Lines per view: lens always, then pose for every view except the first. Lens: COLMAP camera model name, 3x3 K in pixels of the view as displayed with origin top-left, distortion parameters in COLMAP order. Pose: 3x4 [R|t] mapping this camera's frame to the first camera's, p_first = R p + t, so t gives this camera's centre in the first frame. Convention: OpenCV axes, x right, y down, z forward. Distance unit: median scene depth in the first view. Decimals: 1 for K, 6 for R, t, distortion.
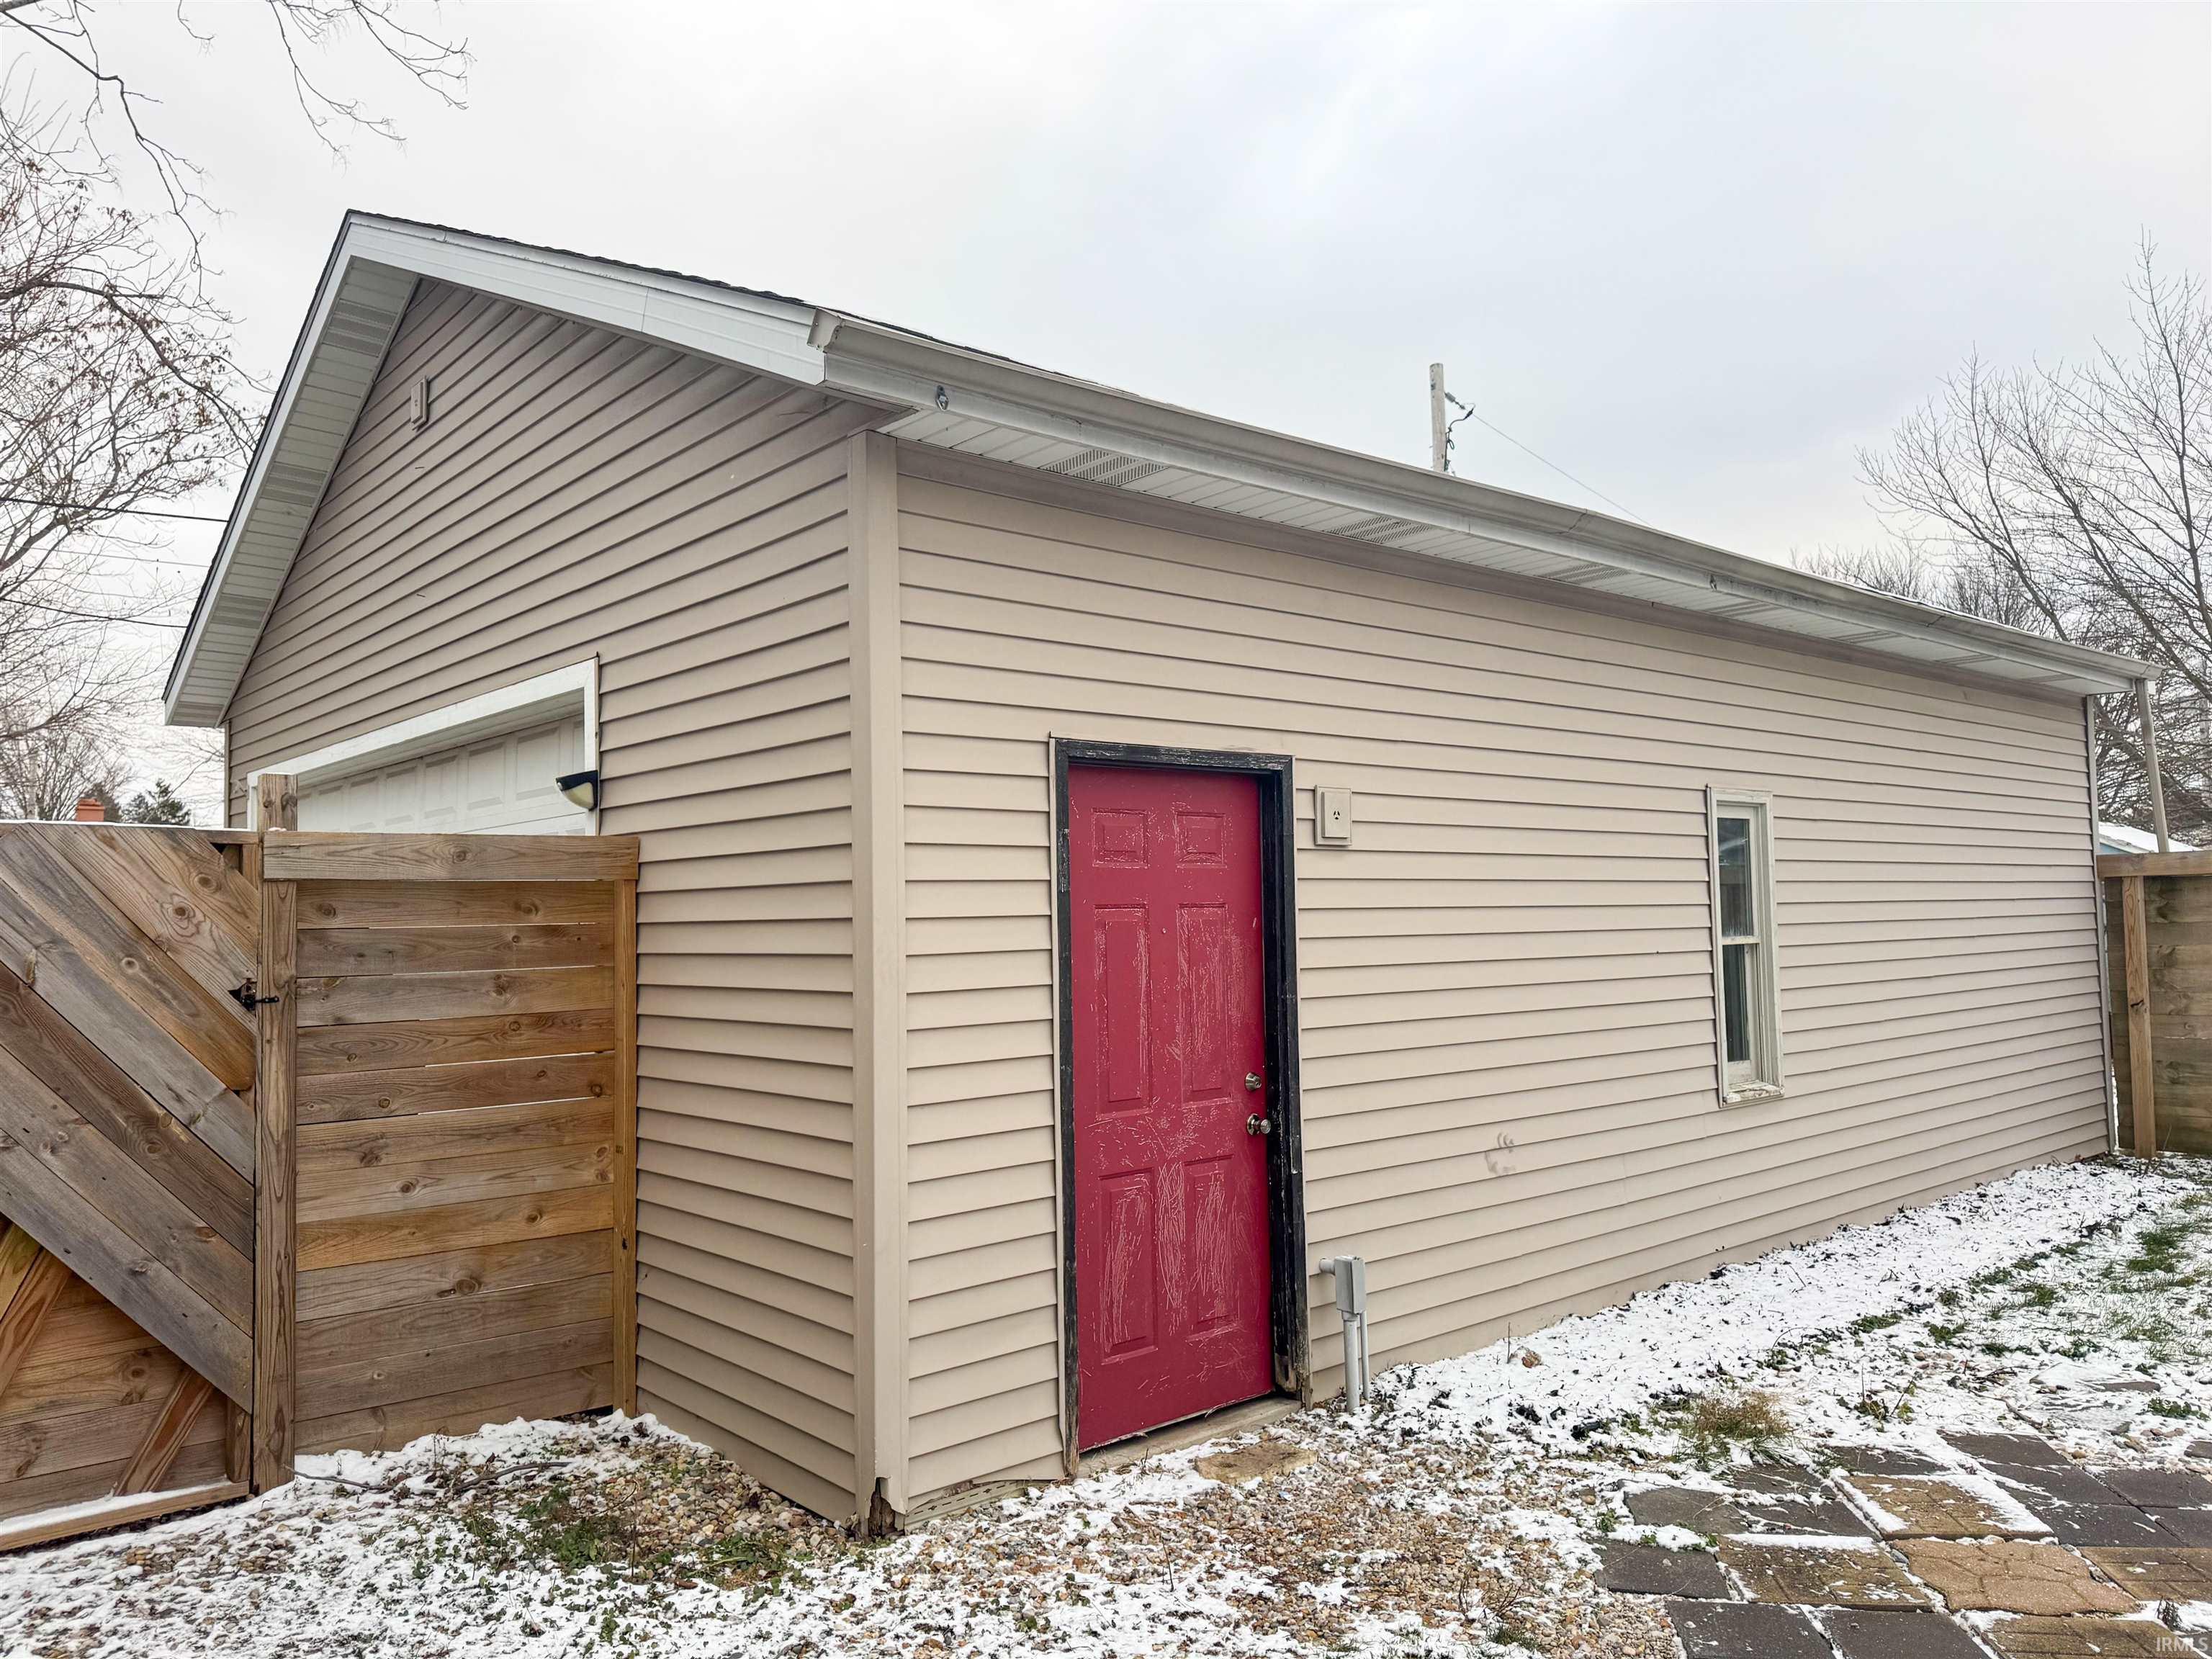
lens RADIAL K [[1569.0, 0, 1116.7], [0, 1569.0, 835.5], [0, 0, 1]] dist [0.042092, -0.030401]
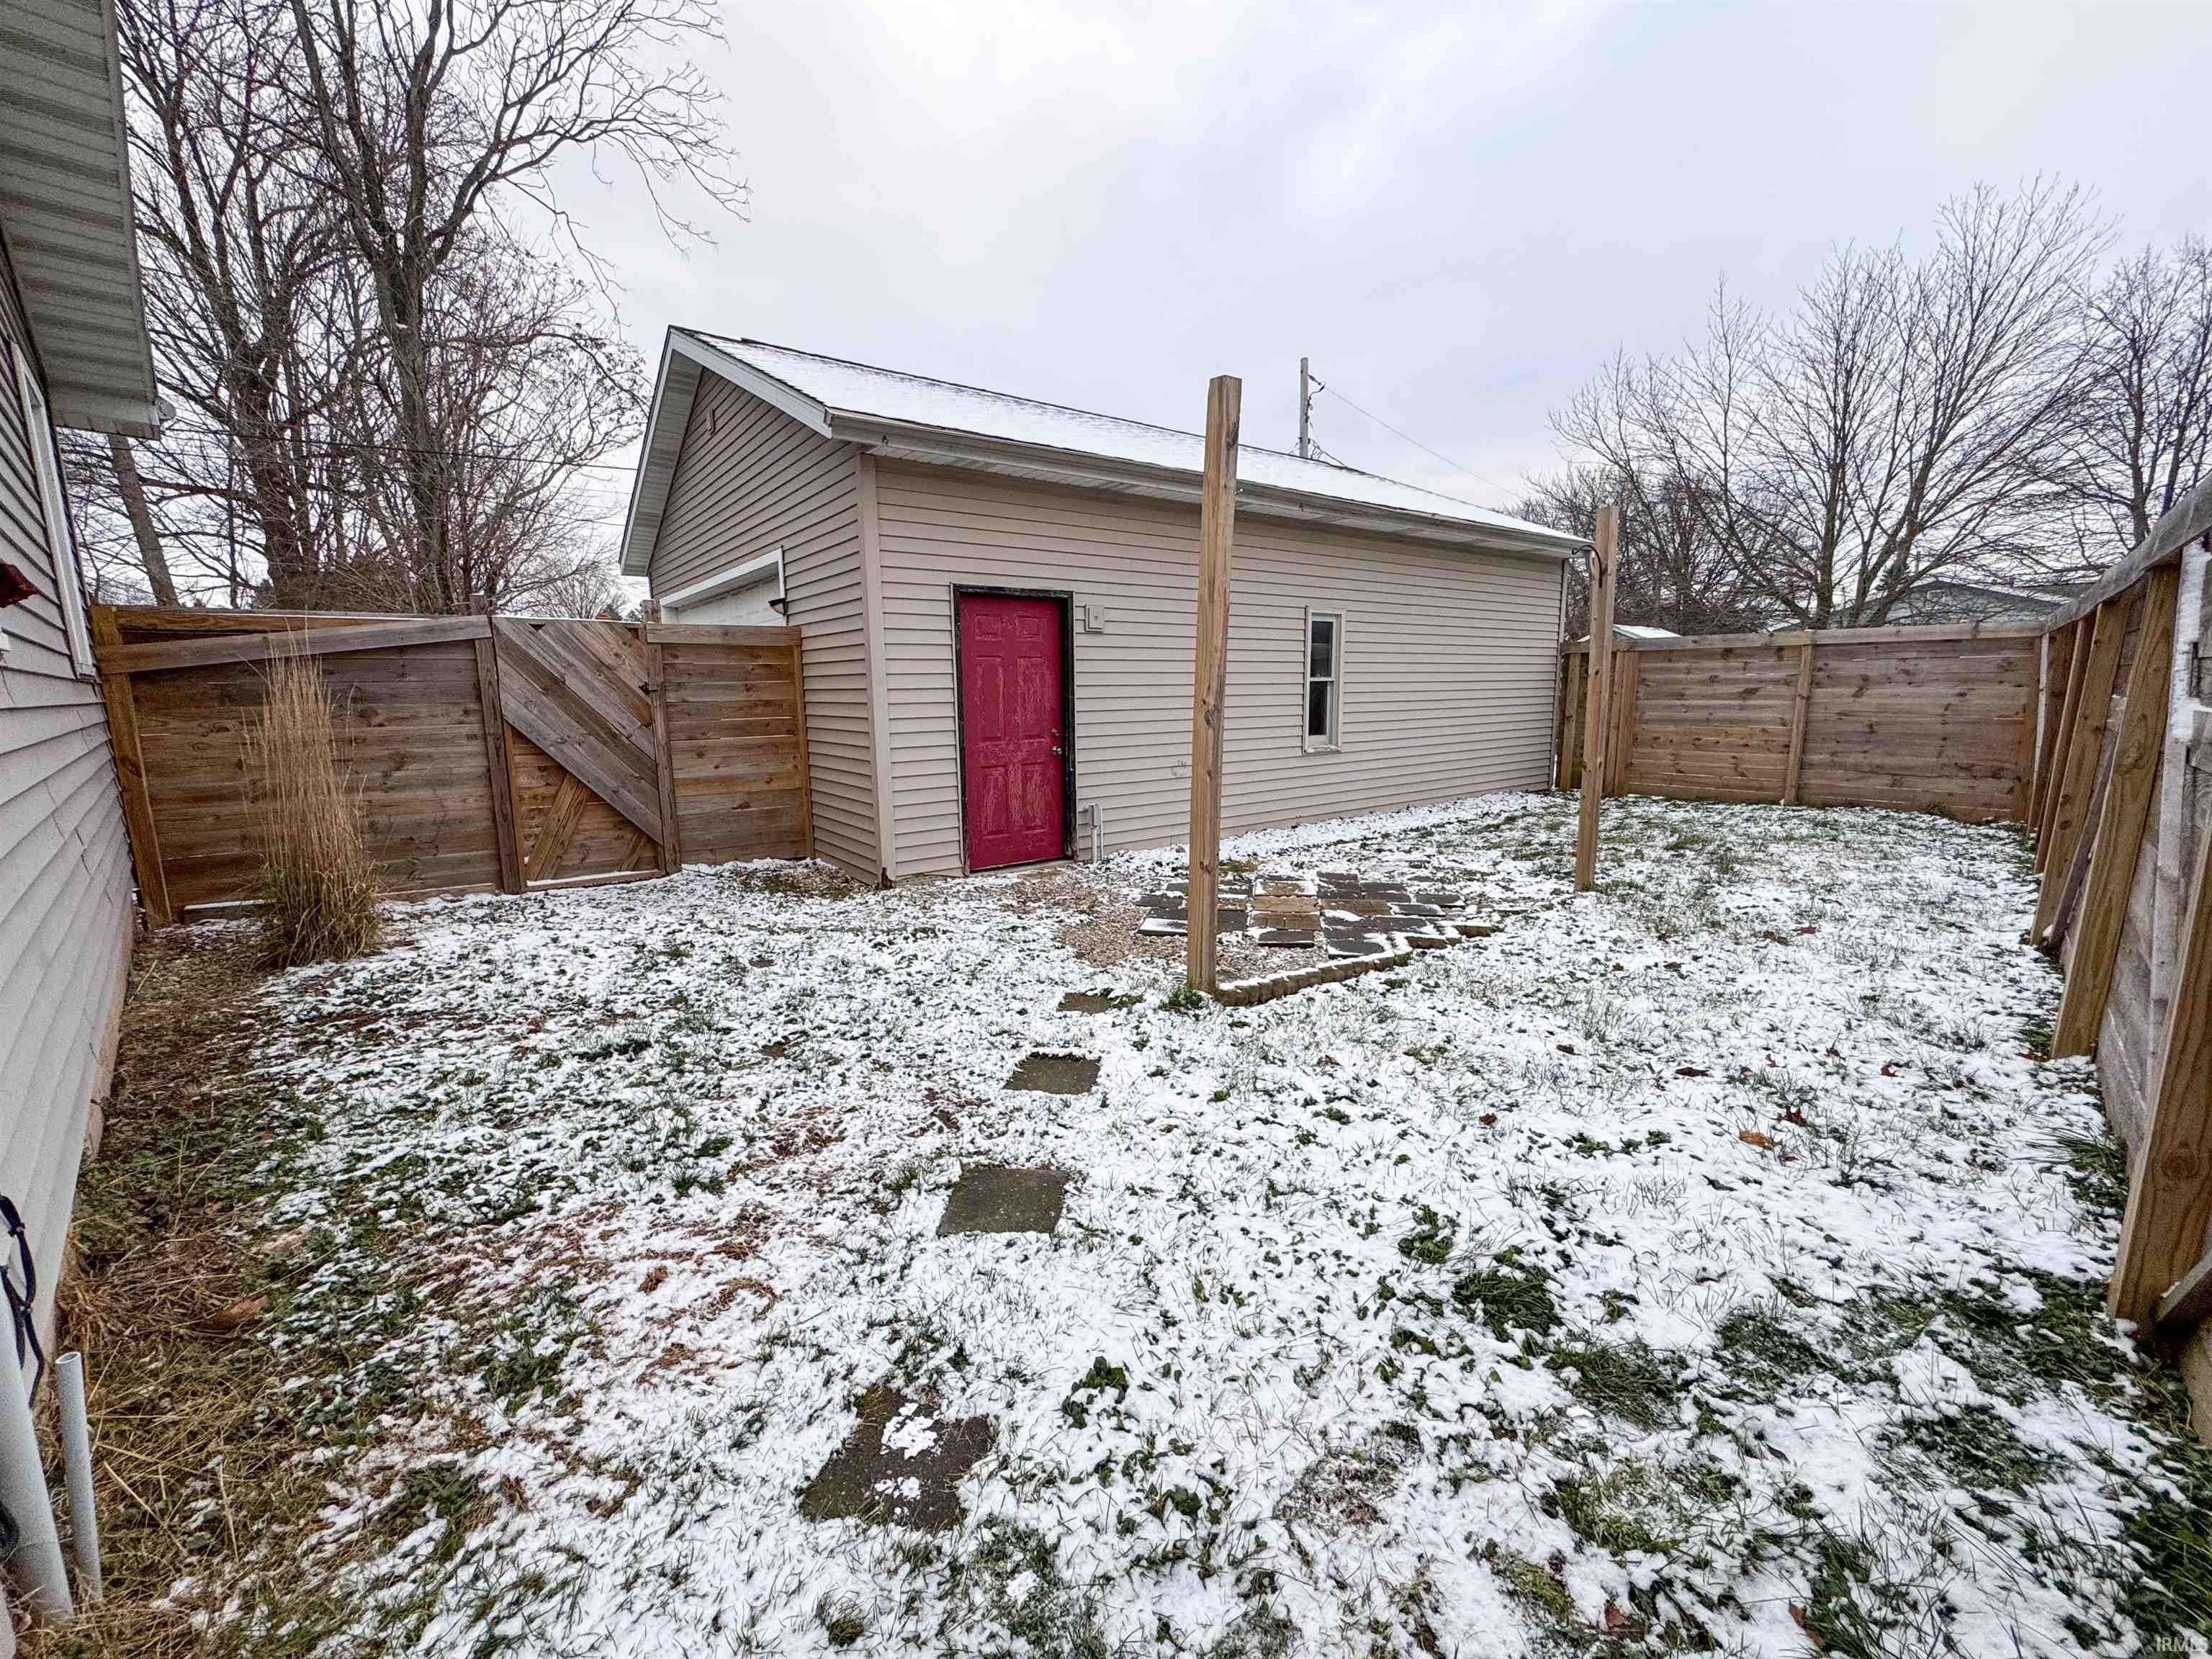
lens RADIAL K [[878.0, 0, 1101.4], [0, 878.0, 826.2], [0, 0, 1]] dist [0.002561, 0.000039]
pose [[0.997356, 0.019459, -0.070022, 0.252481], [-0.004173, 0.977231, 0.212137, 0.012087], [0.072556, -0.211284, 0.974728, -0.328392]]
